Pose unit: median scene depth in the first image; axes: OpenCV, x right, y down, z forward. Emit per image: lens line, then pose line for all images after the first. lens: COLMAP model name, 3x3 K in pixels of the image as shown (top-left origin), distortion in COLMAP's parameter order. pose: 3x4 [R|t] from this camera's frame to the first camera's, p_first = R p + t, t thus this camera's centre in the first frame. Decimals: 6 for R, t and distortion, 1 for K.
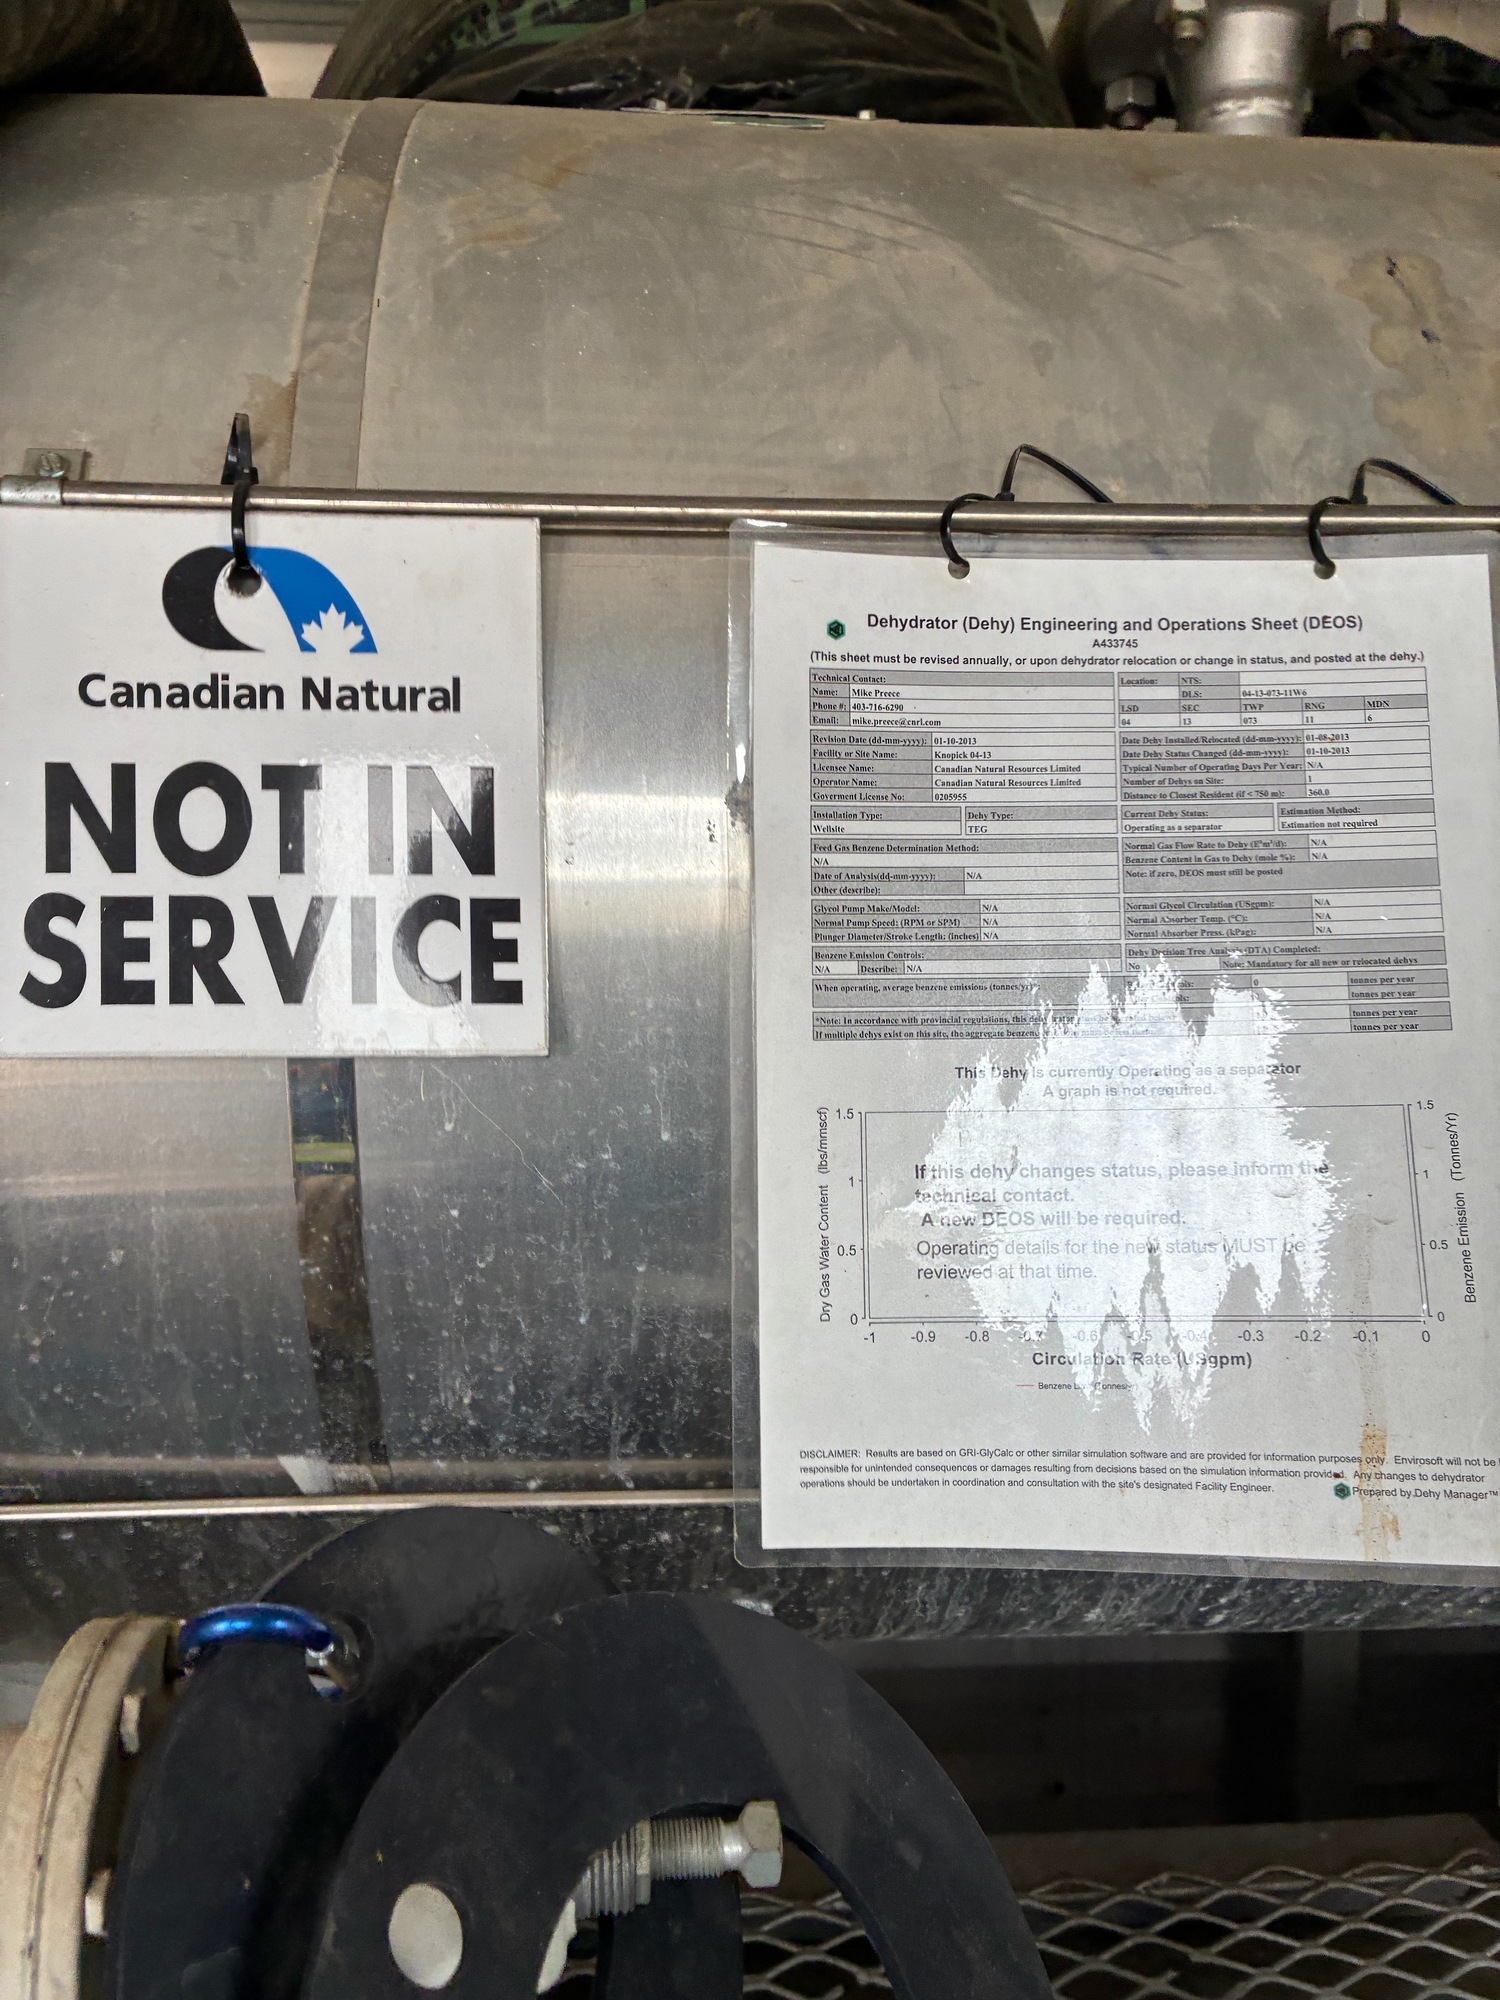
lens RADIAL K [[1555.5, 0, 750.0], [0, 1555.5, 1000.0], [0, 0, 1]] dist [0.029812, -0.034502]
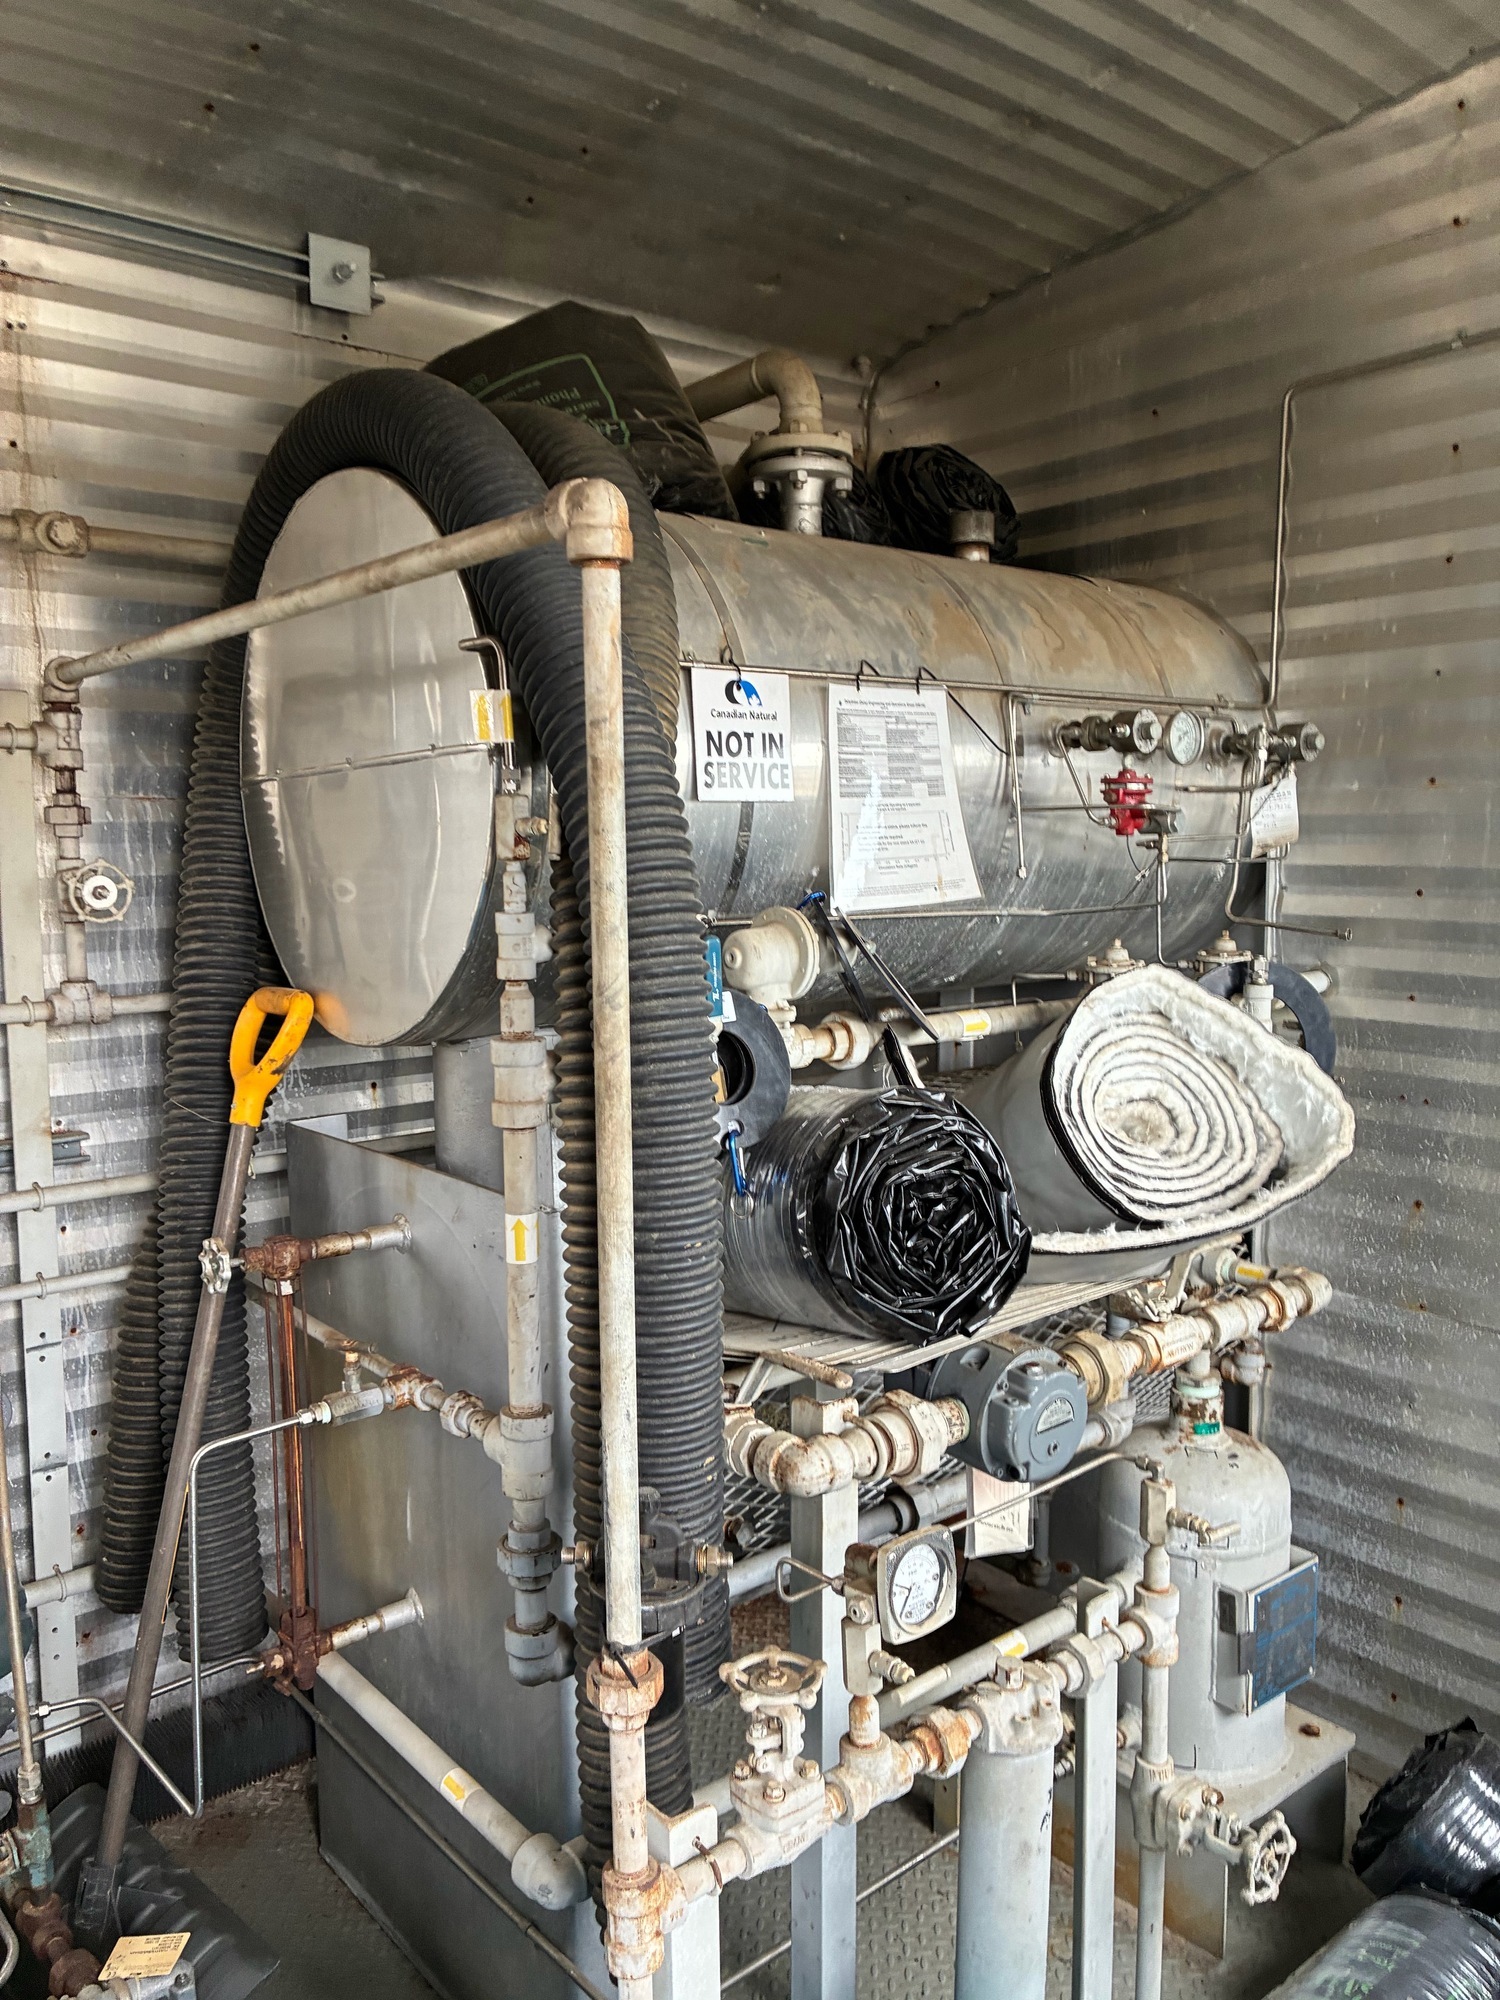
lens RADIAL K [[1473.3, 0, 650.0], [0, 1473.3, 1068.6], [0, 0, 1]] dist [0.048988, 0.006730]
pose [[0.841951, -0.092795, 0.531514, -2.693402], [0.039640, 0.993076, 0.110586, 0.301643], [-0.538096, -0.072039, 0.839799, -2.279532]]
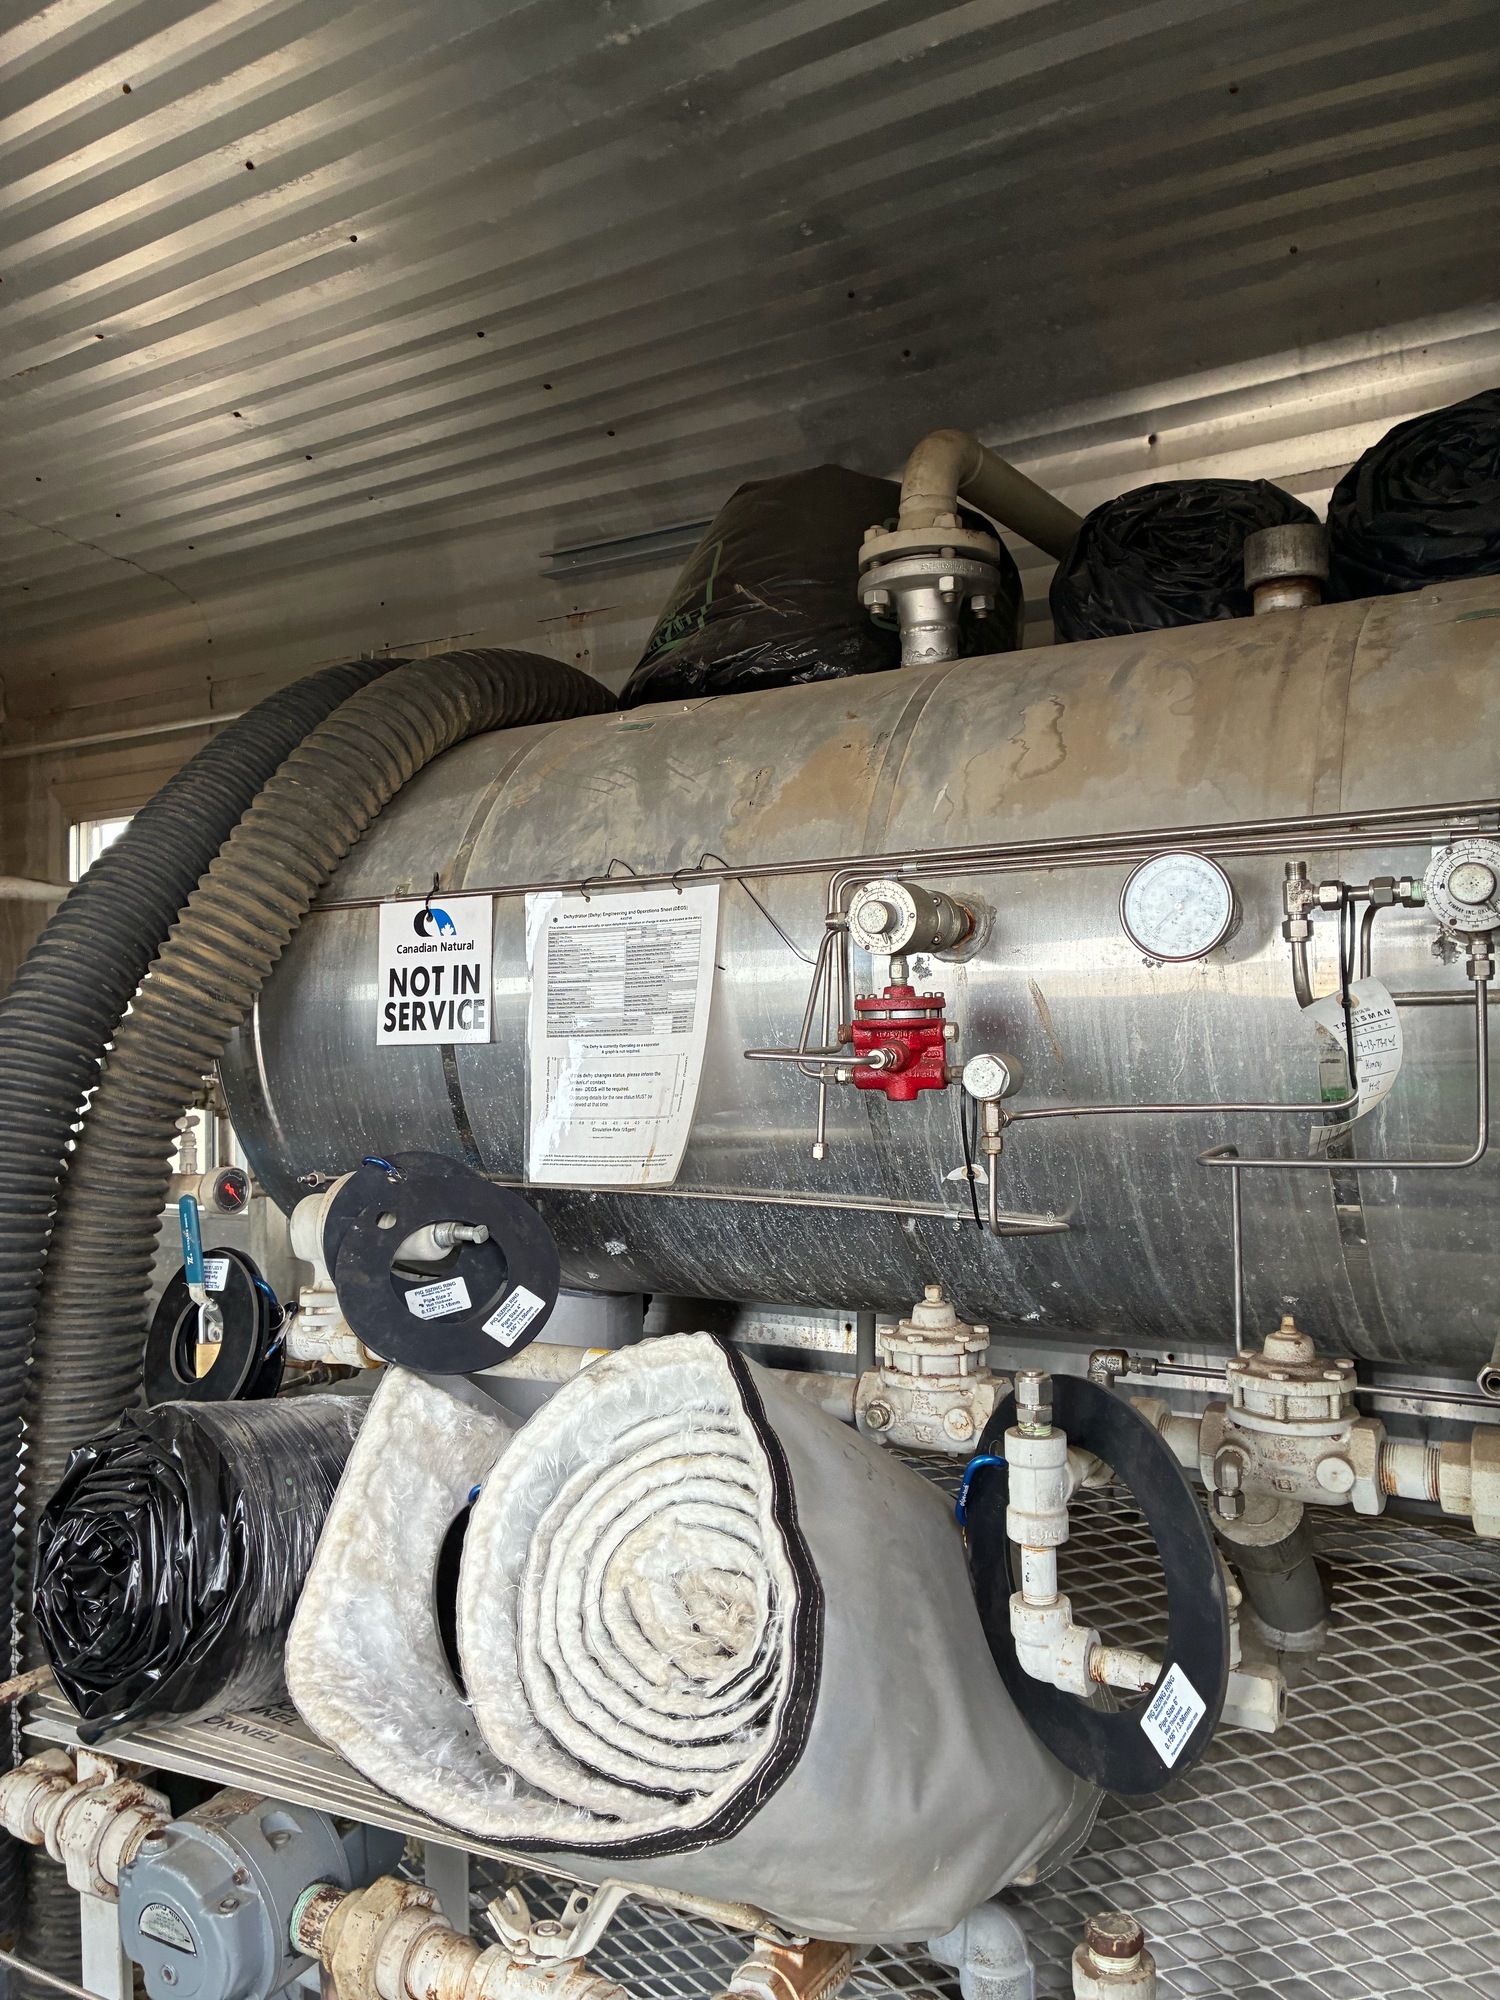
lens RADIAL K [[1530.8, 0, 745.1], [0, 1530.8, 1008.5], [0, 0, 1]] dist [0.093149, -0.032701]
pose [[0.824320, -0.026024, -0.565526, 2.316142], [-0.006968, 0.998401, -0.056101, 0.147641], [0.566081, 0.050185, 0.822820, -1.557719]]
